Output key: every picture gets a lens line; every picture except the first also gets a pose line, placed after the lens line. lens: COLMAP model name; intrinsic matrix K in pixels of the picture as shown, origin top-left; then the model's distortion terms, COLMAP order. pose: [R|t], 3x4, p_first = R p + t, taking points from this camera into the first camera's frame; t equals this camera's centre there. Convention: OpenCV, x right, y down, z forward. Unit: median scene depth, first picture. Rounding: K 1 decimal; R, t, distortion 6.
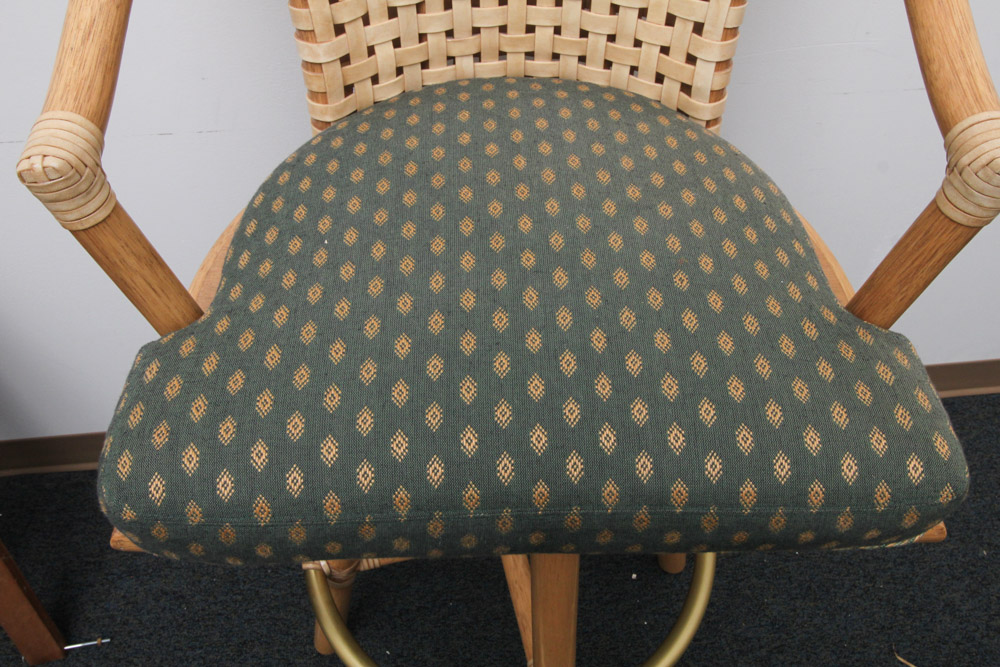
lens RADIAL K [[811.1, 0, 500.8], [0, 811.1, 331.4], [0, 0, 1]] dist [0.011577, -0.024274]
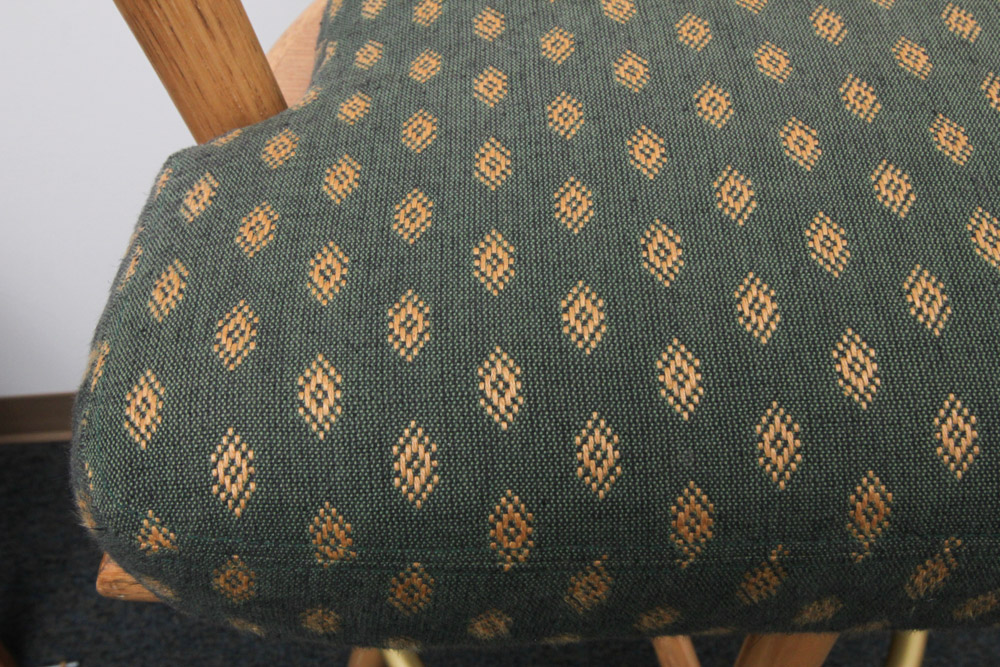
lens RADIAL K [[811.1, 0, 497.0], [0, 811.1, 336.3], [0, 0, 1]] dist [0.011577, -0.024274]
pose [[0.999273, 0.017004, 0.034117, -0.308907], [-0.017965, 0.999445, 0.028066, 0.116313], [-0.033621, -0.028658, 0.999024, 0.609411]]
